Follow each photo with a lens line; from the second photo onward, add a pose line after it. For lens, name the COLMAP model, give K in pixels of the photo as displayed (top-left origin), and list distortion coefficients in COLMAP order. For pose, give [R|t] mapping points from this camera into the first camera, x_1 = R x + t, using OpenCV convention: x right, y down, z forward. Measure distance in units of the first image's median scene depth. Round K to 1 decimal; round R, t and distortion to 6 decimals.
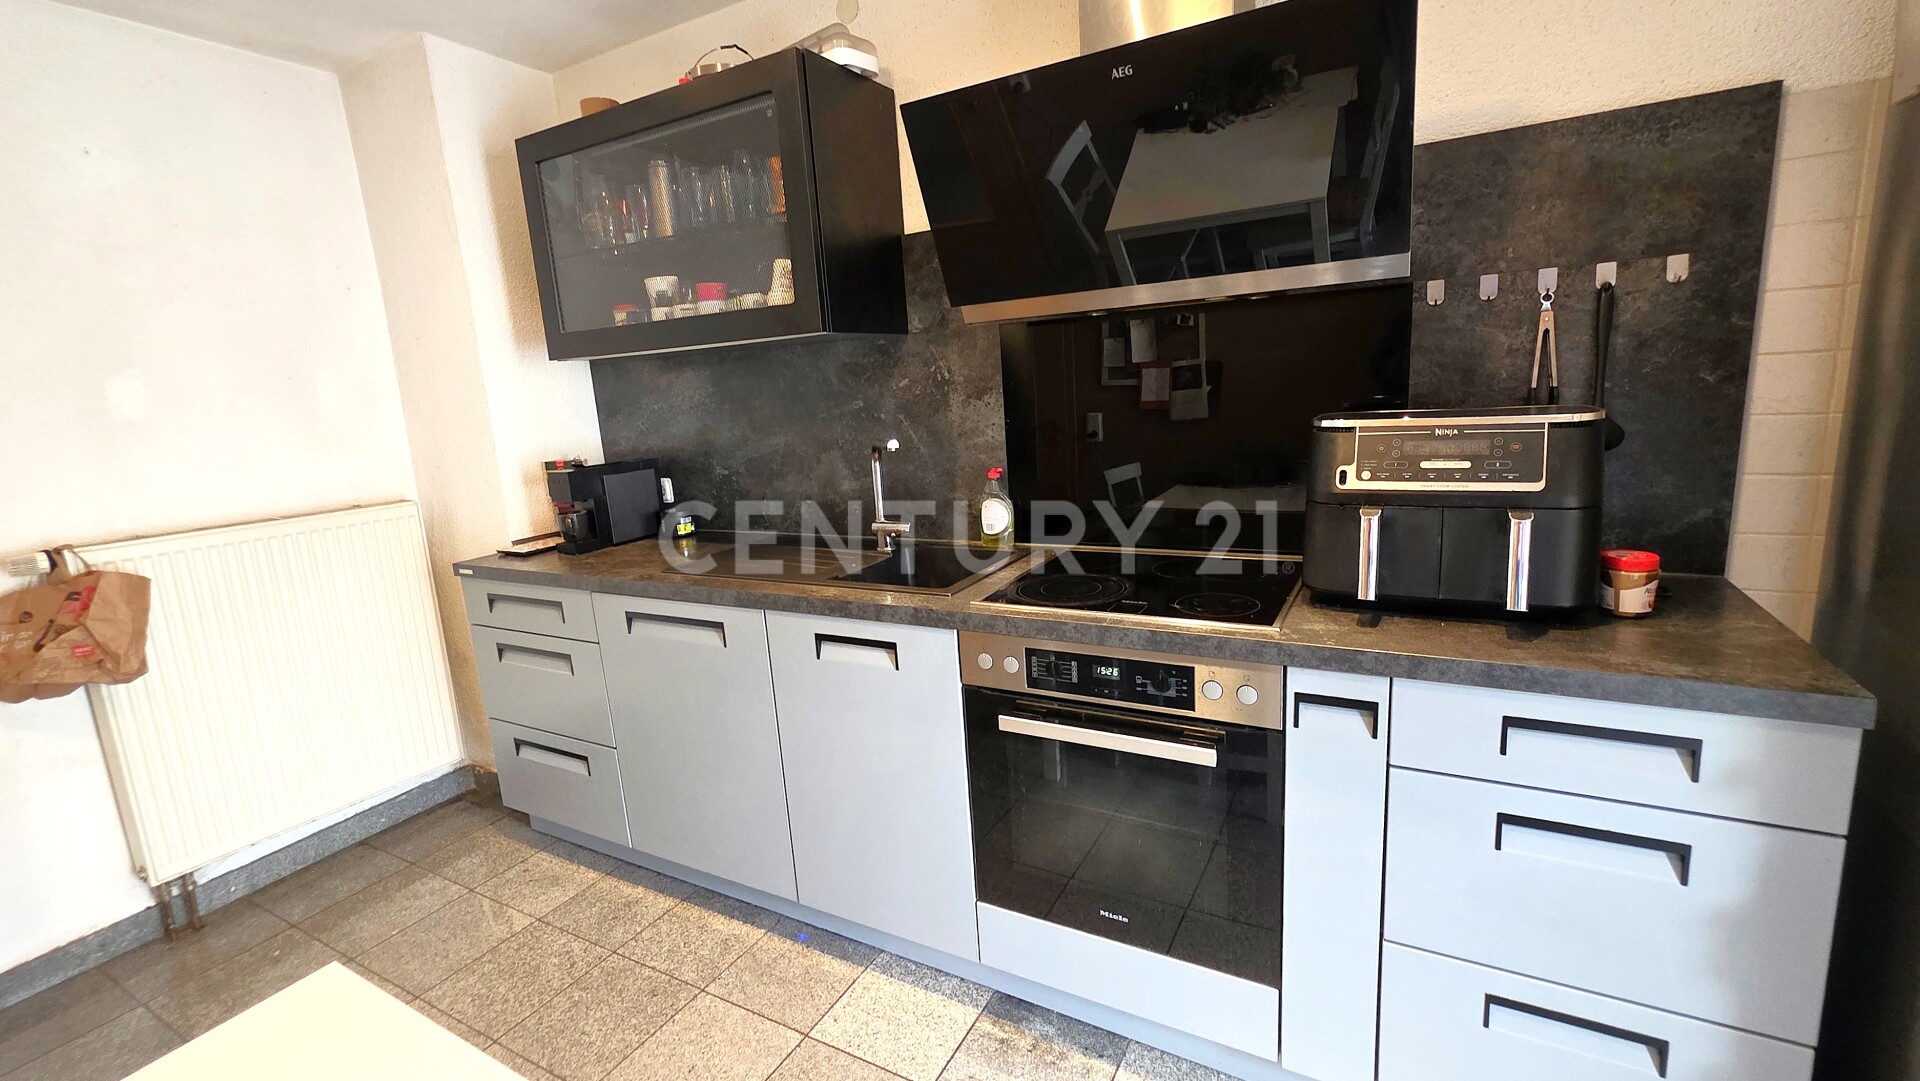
lens RADIAL K [[822.4, 0, 960.0], [0, 822.4, 540.5], [0, 0, 1]] dist [0.002570, 0.000153]
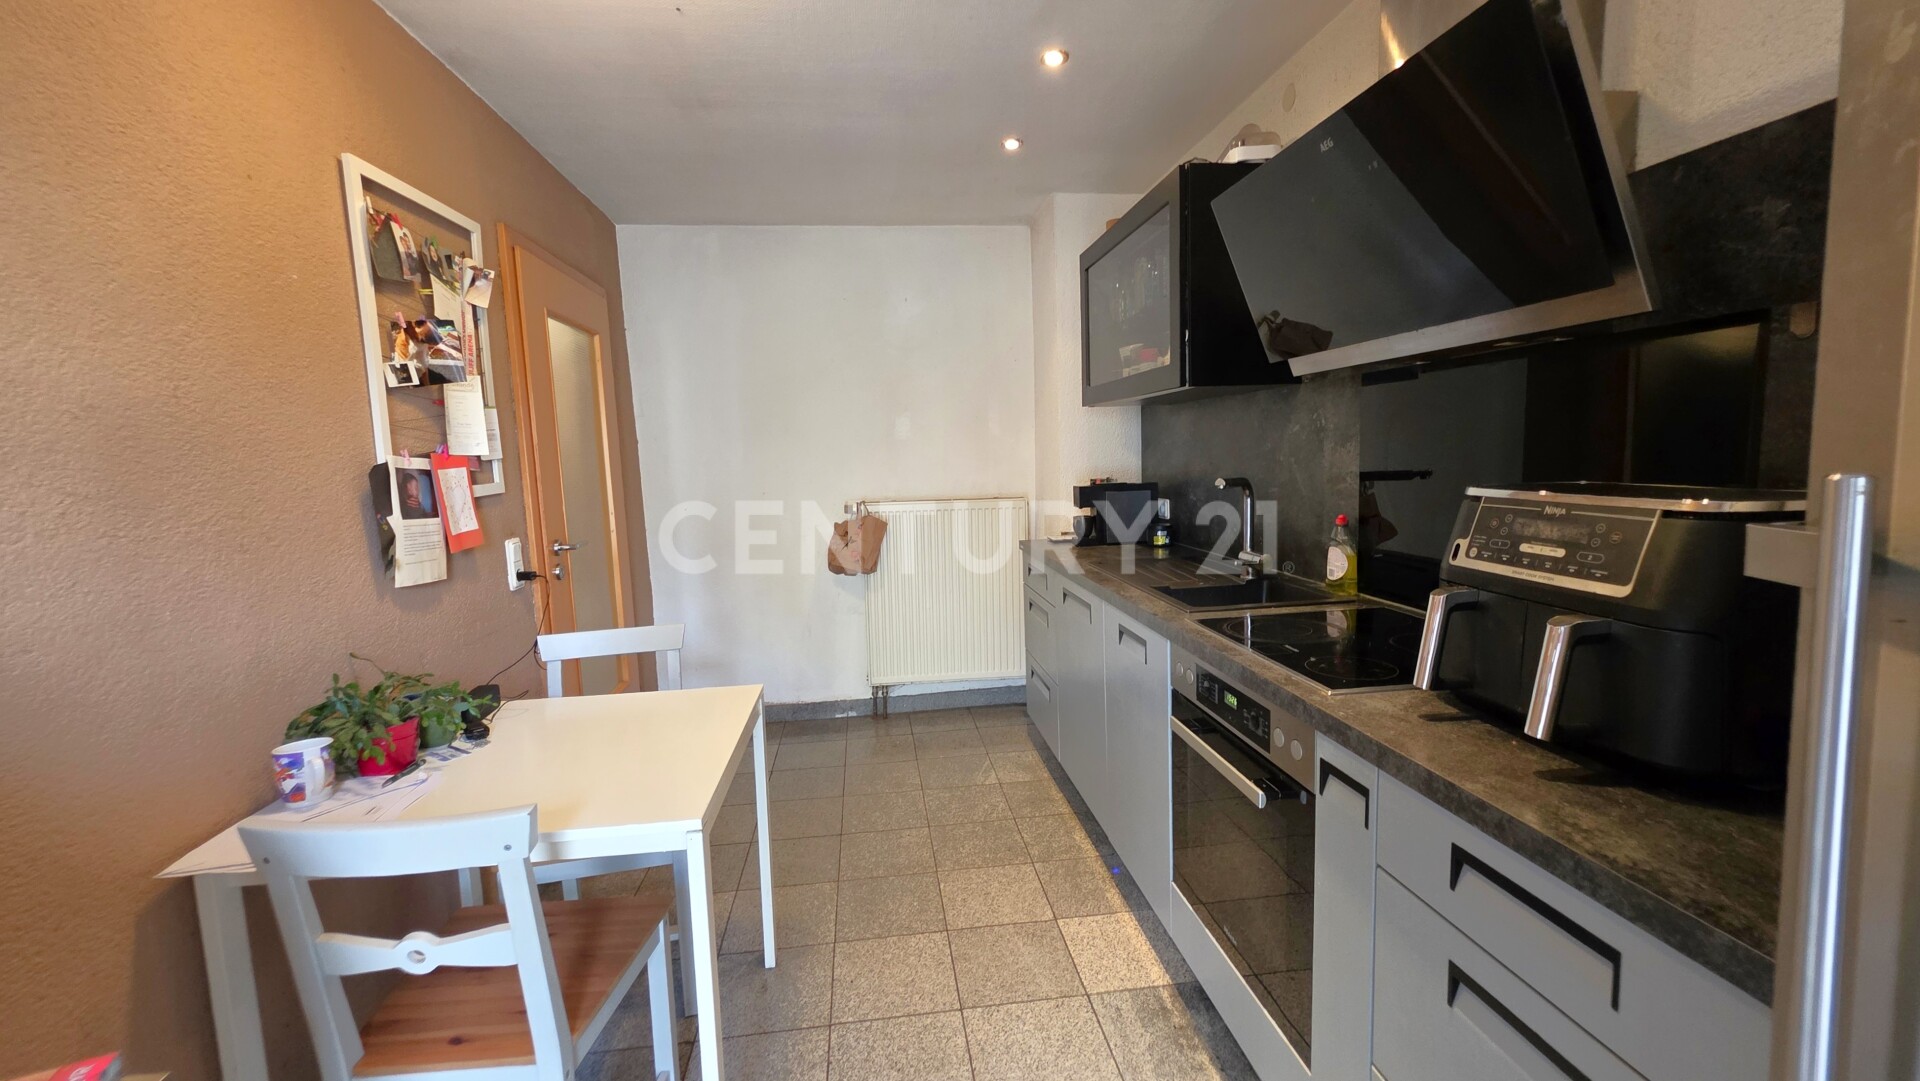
lens RADIAL K [[803.4, 0, 952.5], [0, 803.4, 542.5], [0, 0, 1]] dist [0.008801, -0.000104]
pose [[0.578362, 0.138579, -0.803924, 0.603673], [-0.162218, 0.985323, 0.053144, -0.031954], [0.799489, 0.099674, 0.592353, 0.038917]]
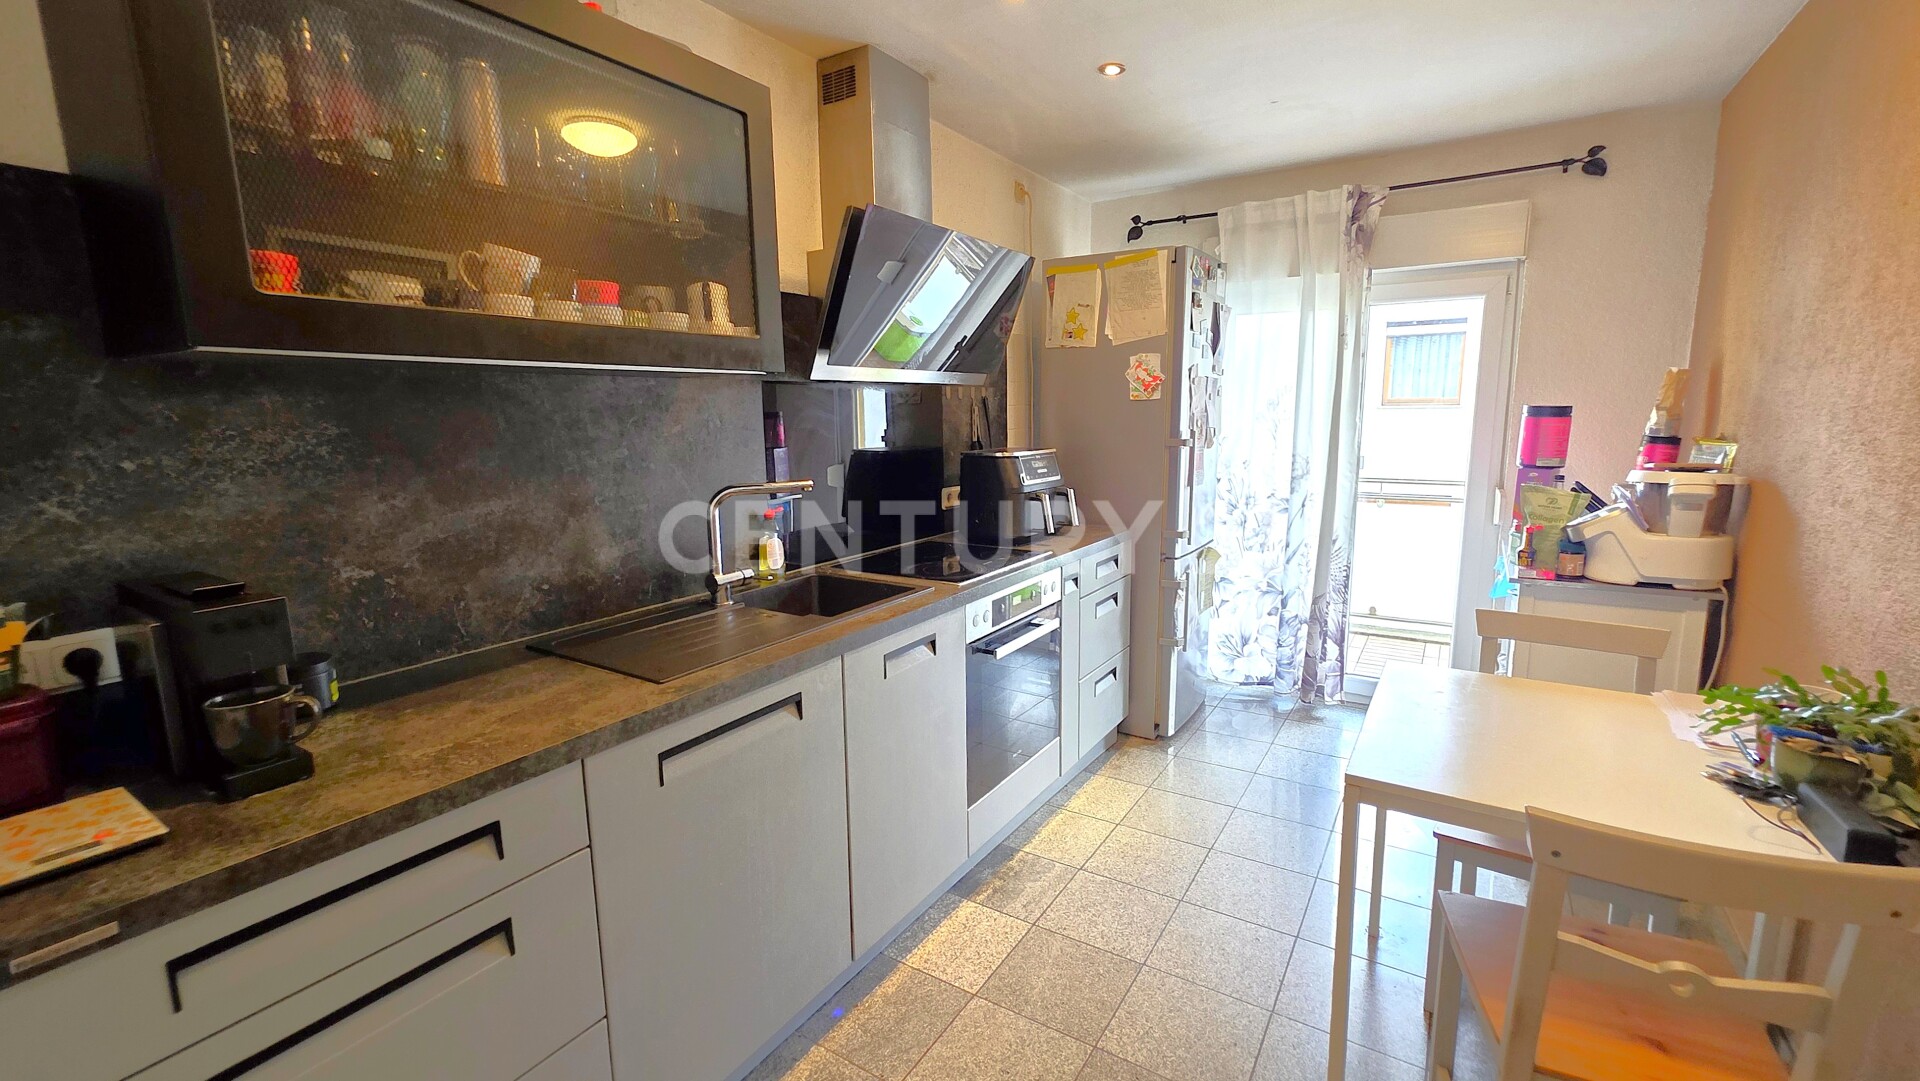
lens RADIAL K [[803.4, 0, 952.5], [0, 803.4, 542.5], [0, 0, 1]] dist [0.008801, -0.000104]
pose [[0.059180, -0.102302, 0.992991, -1.096233], [0.197874, 0.976199, 0.088779, -0.098297], [-0.978439, 0.191234, 0.078014, 0.740371]]
